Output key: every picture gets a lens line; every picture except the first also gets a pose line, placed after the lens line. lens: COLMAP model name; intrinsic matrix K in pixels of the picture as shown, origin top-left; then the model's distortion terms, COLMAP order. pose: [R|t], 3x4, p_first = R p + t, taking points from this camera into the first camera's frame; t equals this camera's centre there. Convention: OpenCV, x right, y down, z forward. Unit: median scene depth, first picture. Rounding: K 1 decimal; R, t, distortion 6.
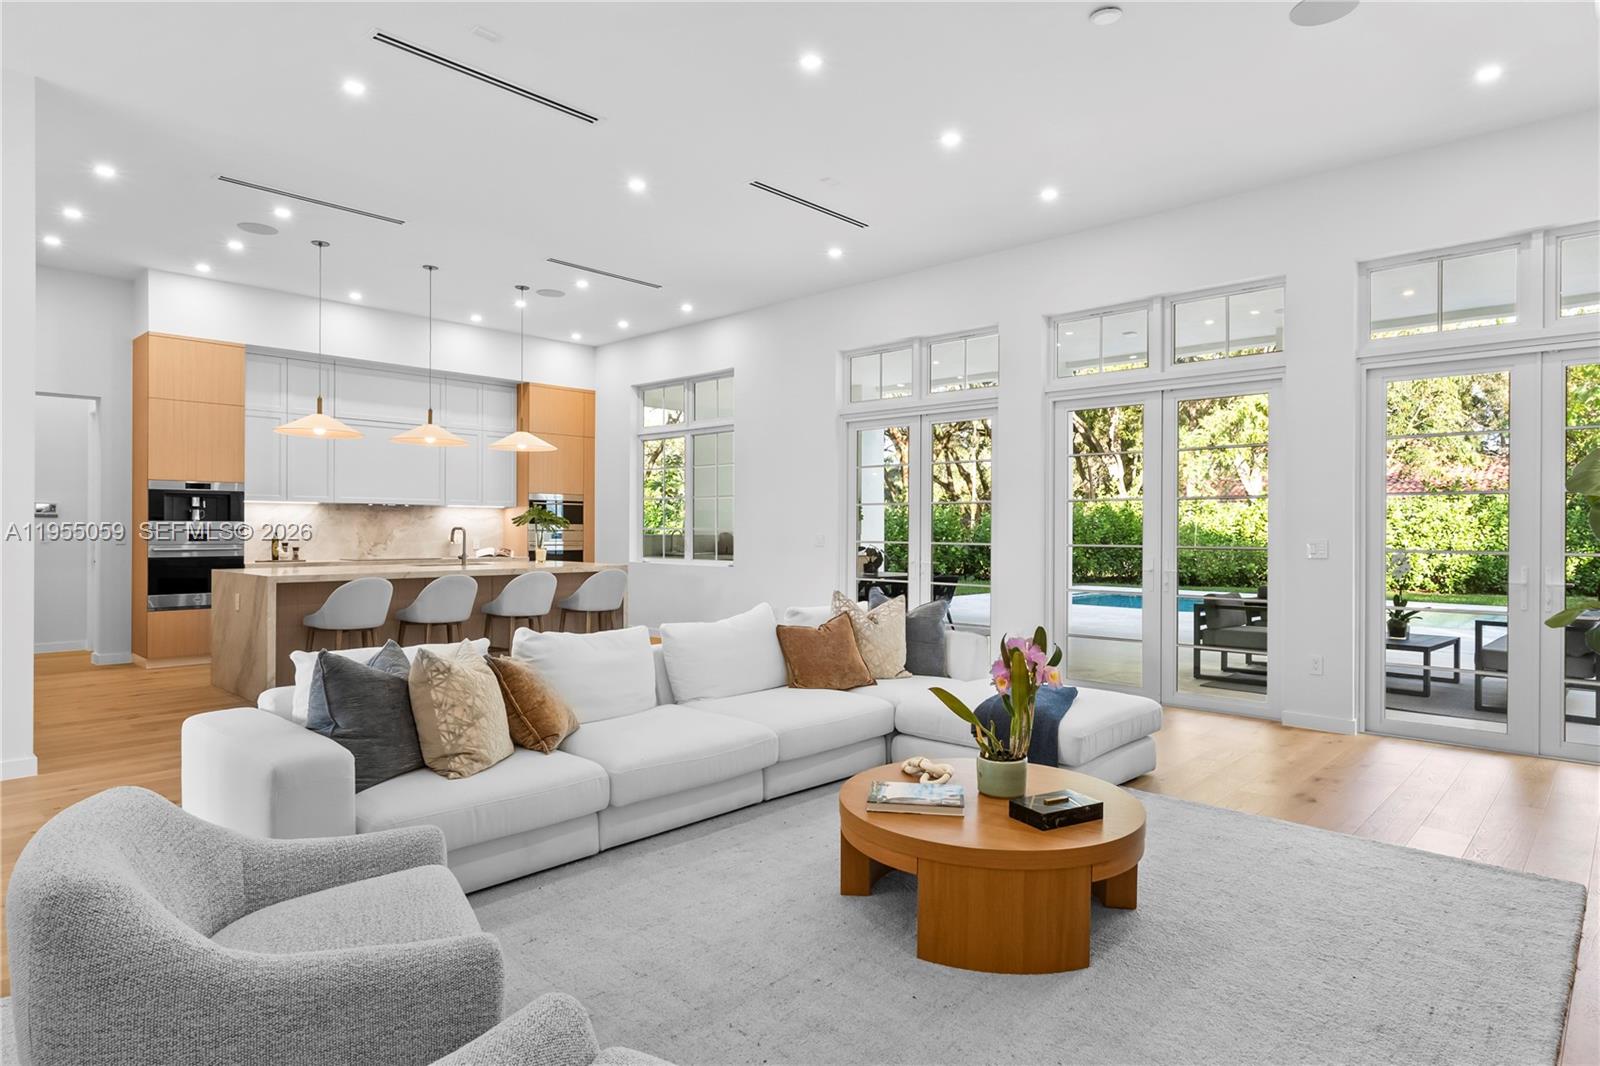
lens RADIAL K [[897.3, 0, 793.7], [0, 897.3, 526.3], [0, 0, 1]] dist [0.028079, 0.000441]
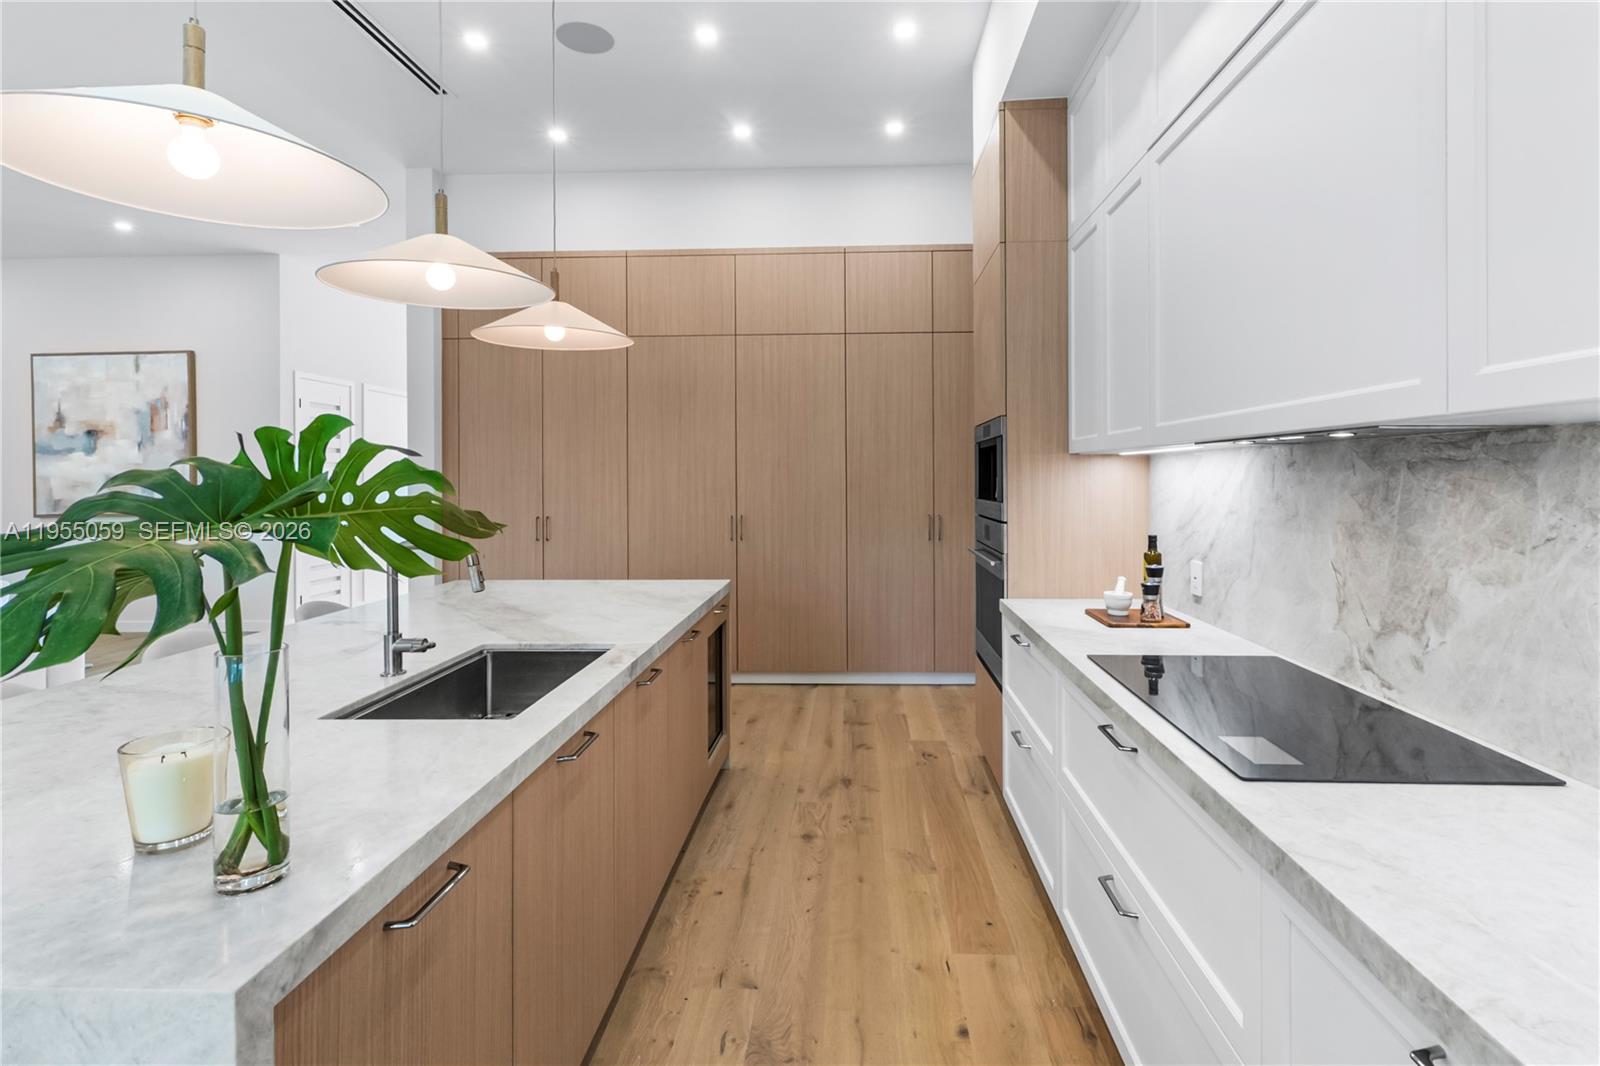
lens RADIAL K [[768.7, 0, 838.1], [0, 768.7, 481.6], [0, 0, 1]] dist [-0.002554, 0.000982]
pose [[-0.741312, 0.002324, -0.671156, -0.283820], [0.001559, 0.999997, 0.001741, -0.015765], [0.671158, 0.000244, -0.741314, 1.171303]]
